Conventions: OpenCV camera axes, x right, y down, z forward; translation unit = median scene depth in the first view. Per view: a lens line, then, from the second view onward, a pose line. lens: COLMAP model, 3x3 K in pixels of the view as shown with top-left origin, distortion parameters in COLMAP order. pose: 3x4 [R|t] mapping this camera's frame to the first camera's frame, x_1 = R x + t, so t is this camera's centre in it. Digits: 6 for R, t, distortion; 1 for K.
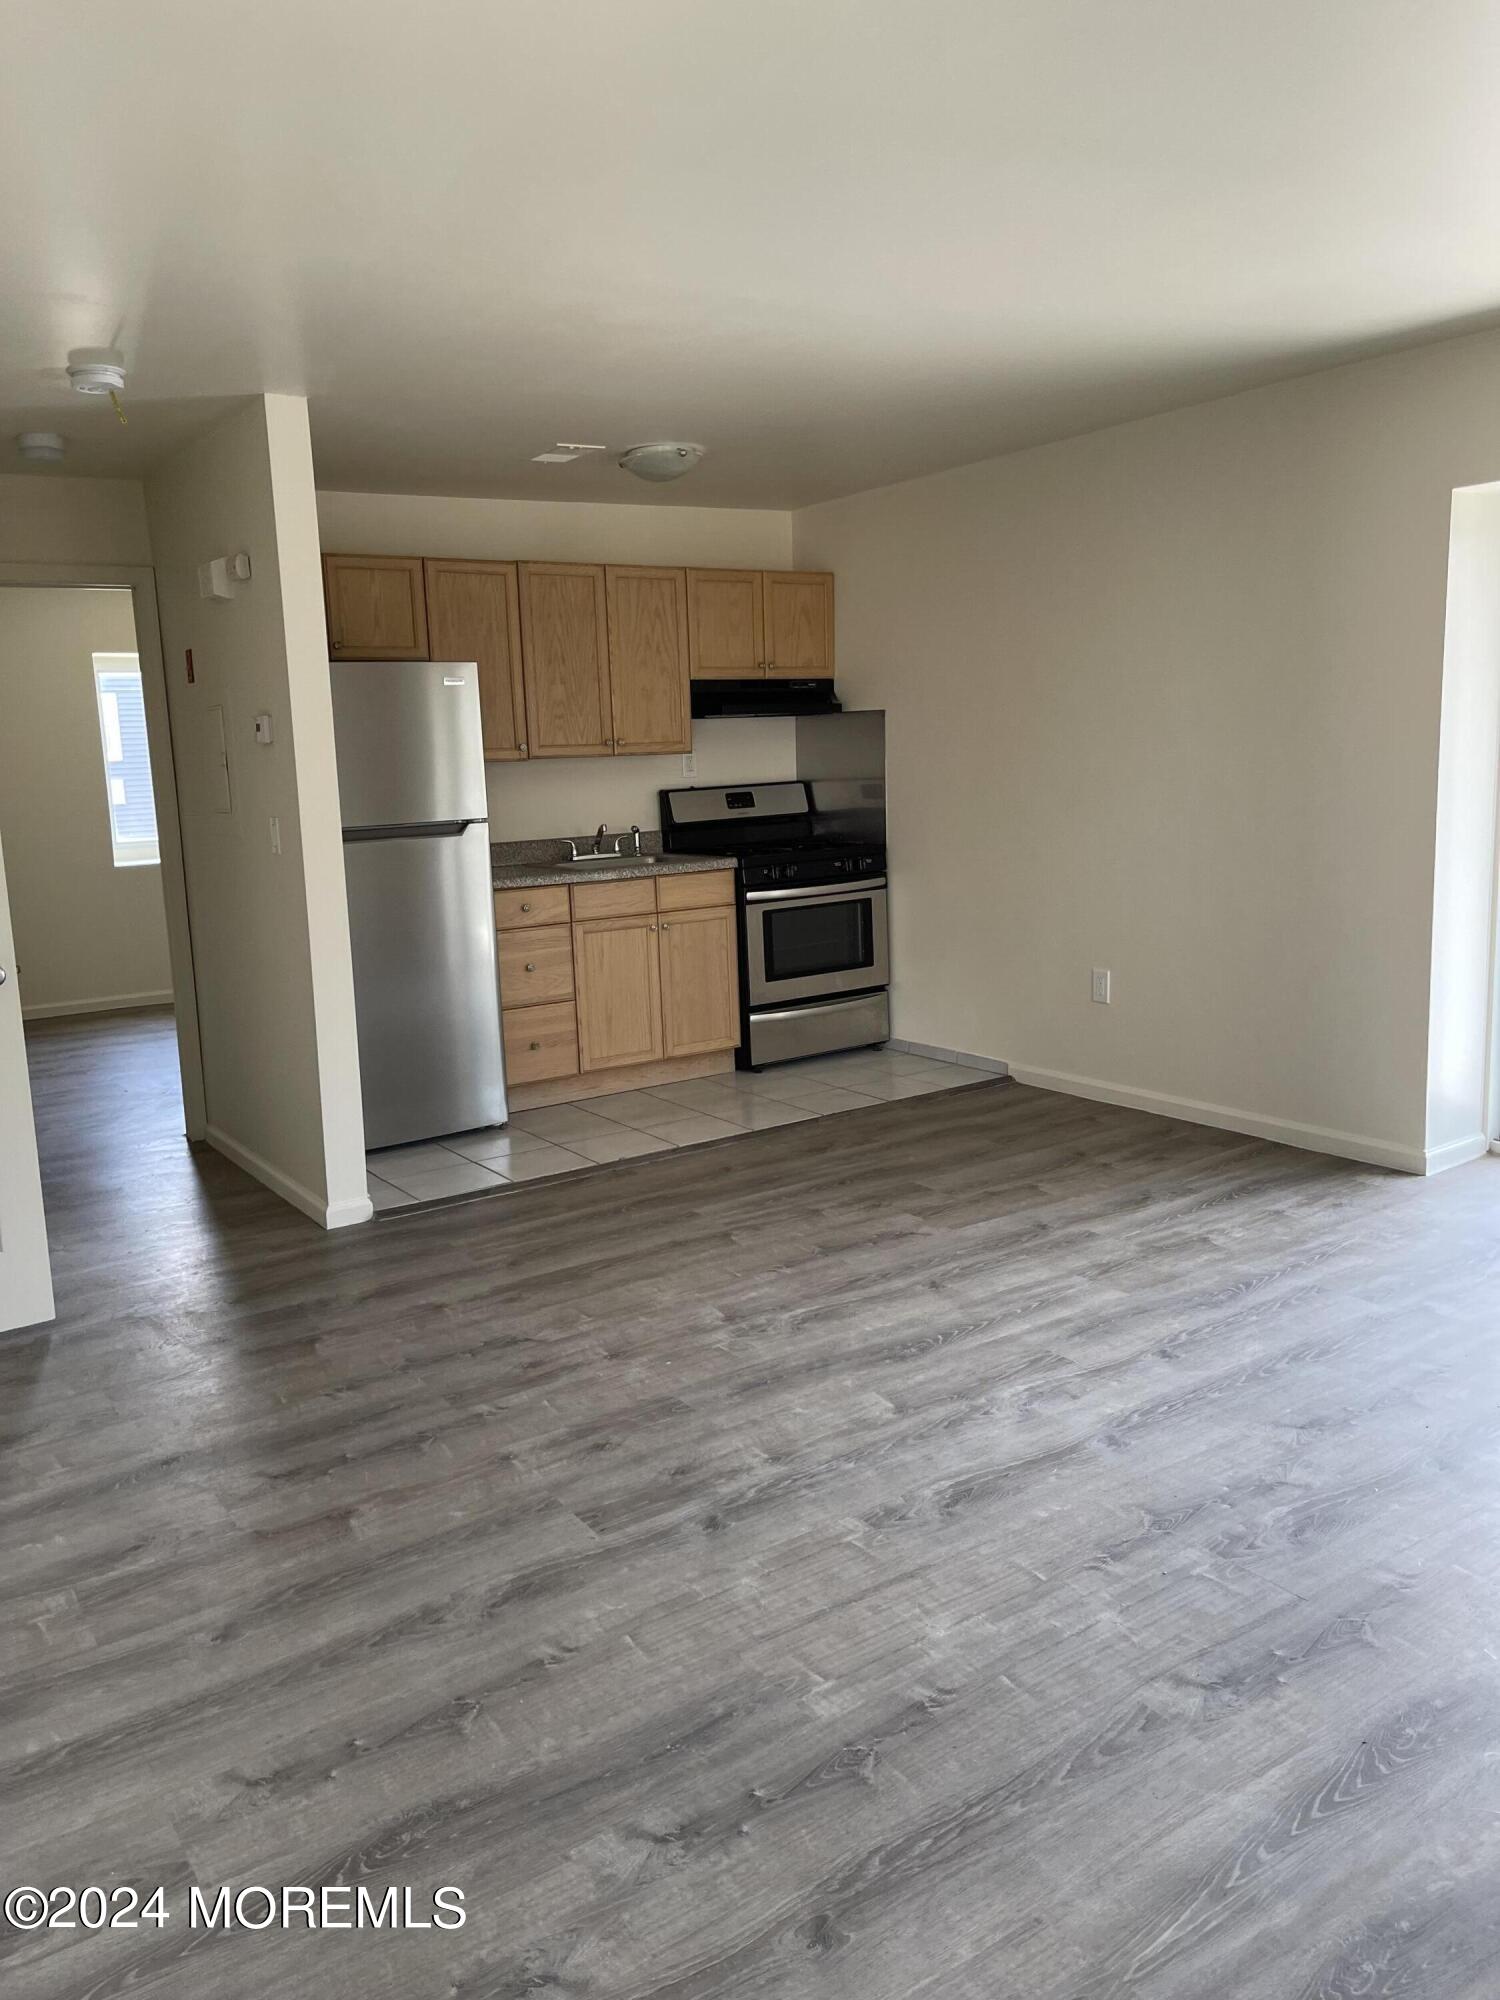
lens RADIAL K [[1499.9, 0, 744.7], [0, 1499.9, 989.7], [0, 0, 1]] dist [0.055933, -0.083553]
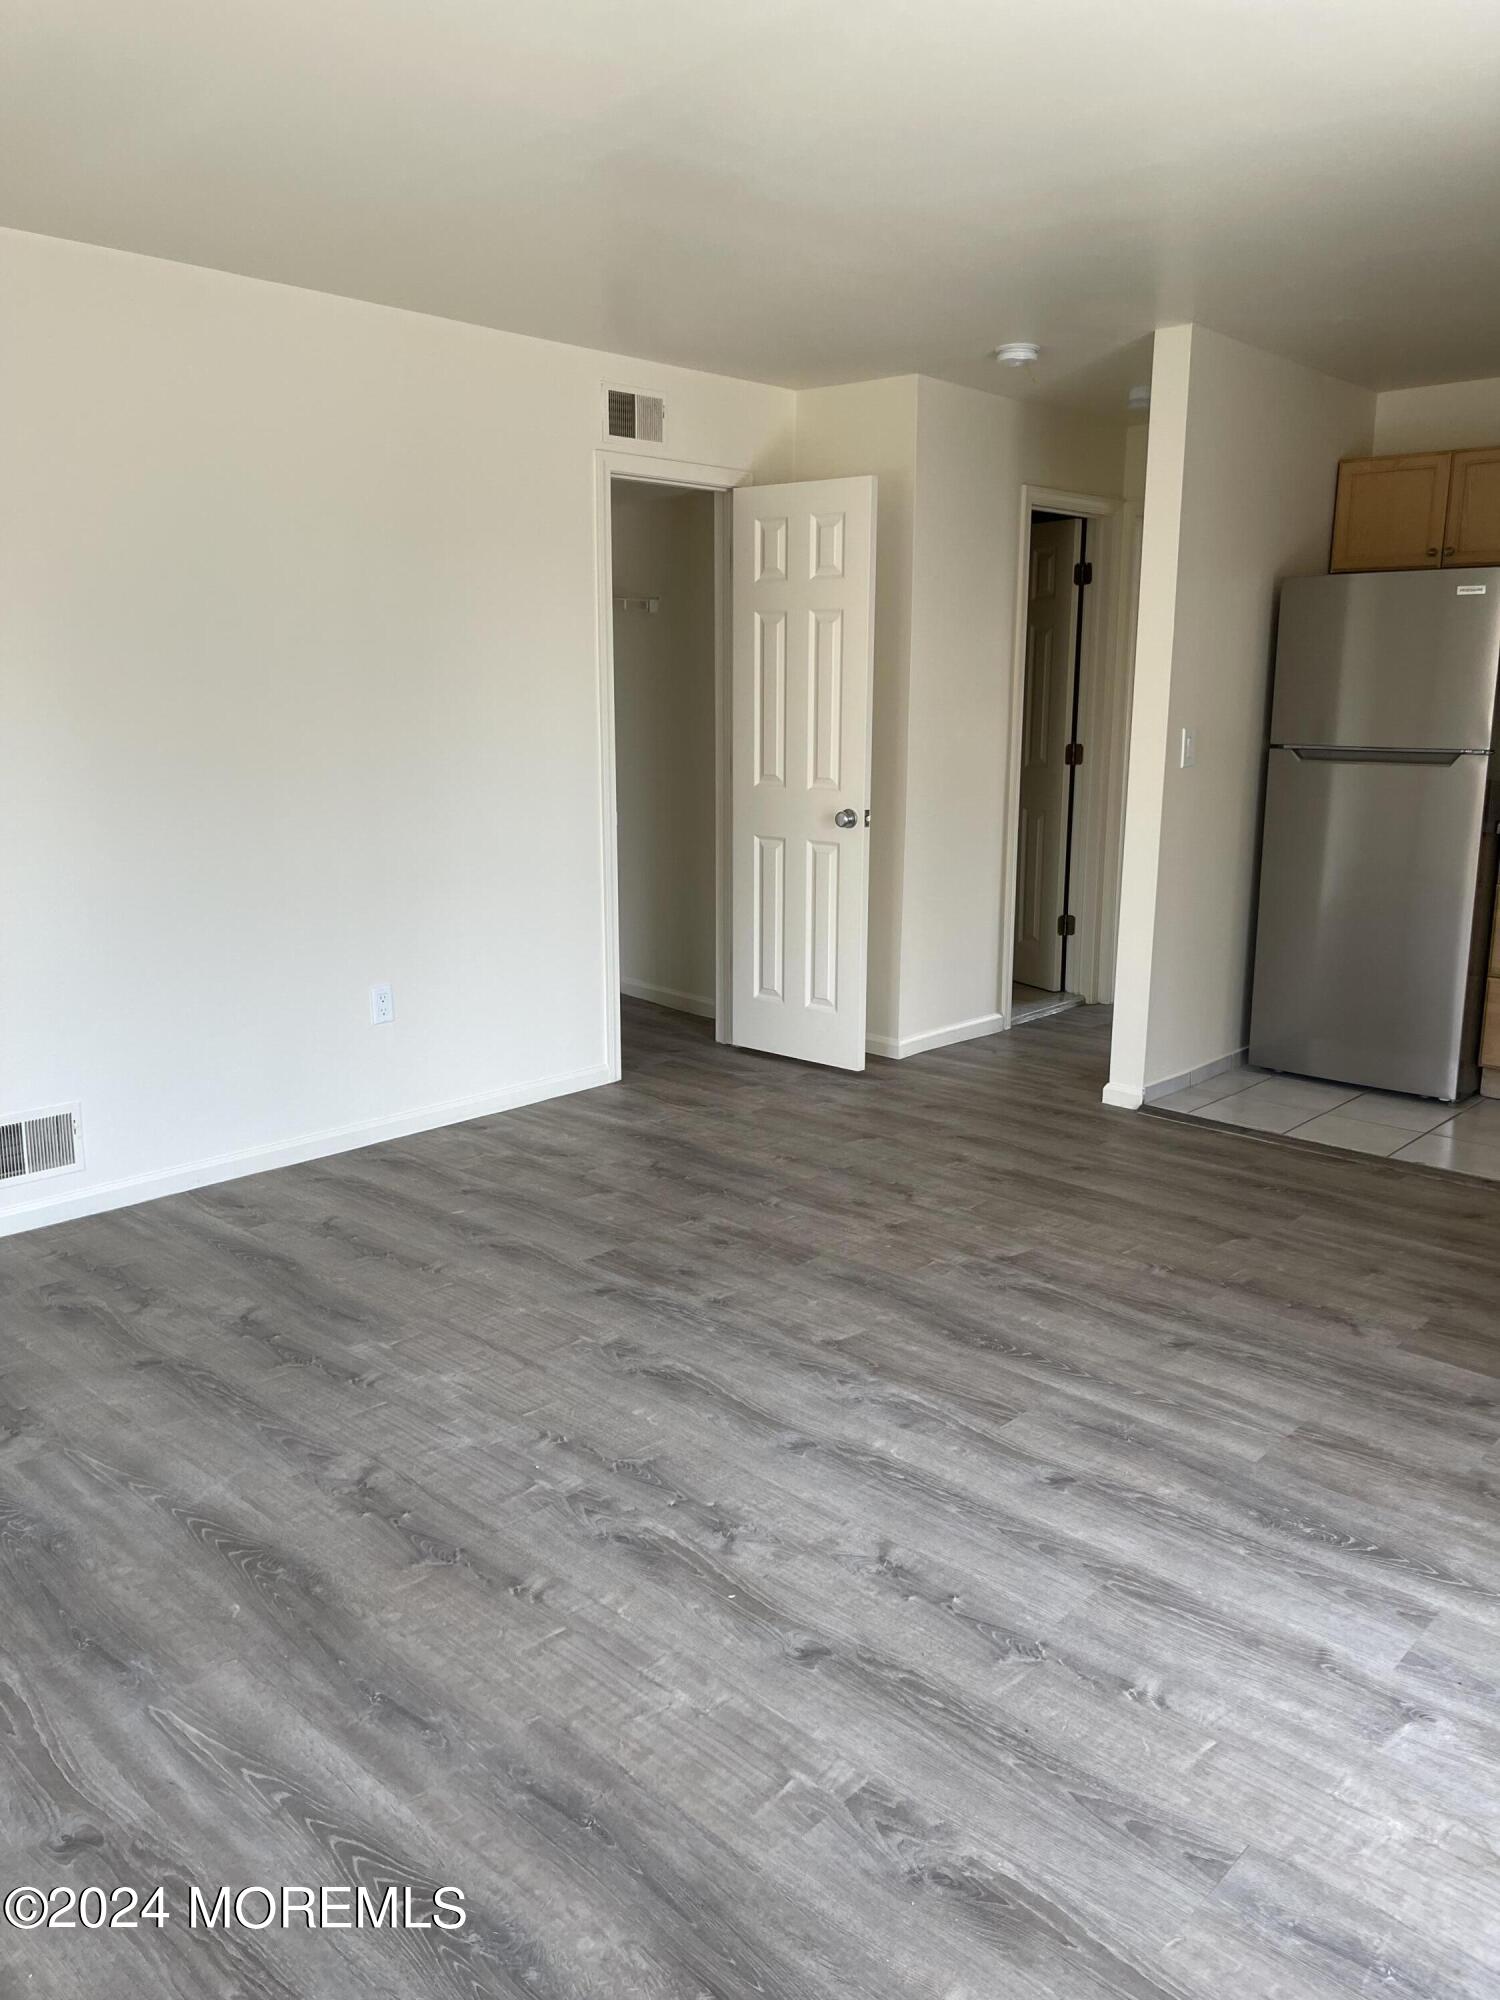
lens RADIAL K [[1499.9, 0, 763.0], [0, 1499.9, 984.7], [0, 0, 1]] dist [0.055933, -0.083553]
pose [[0.237760, 0.236763, -0.942026, 0.785624], [-0.172546, 0.964708, 0.198915, -0.115962], [0.955876, 0.115249, 0.270221, 0.522381]]
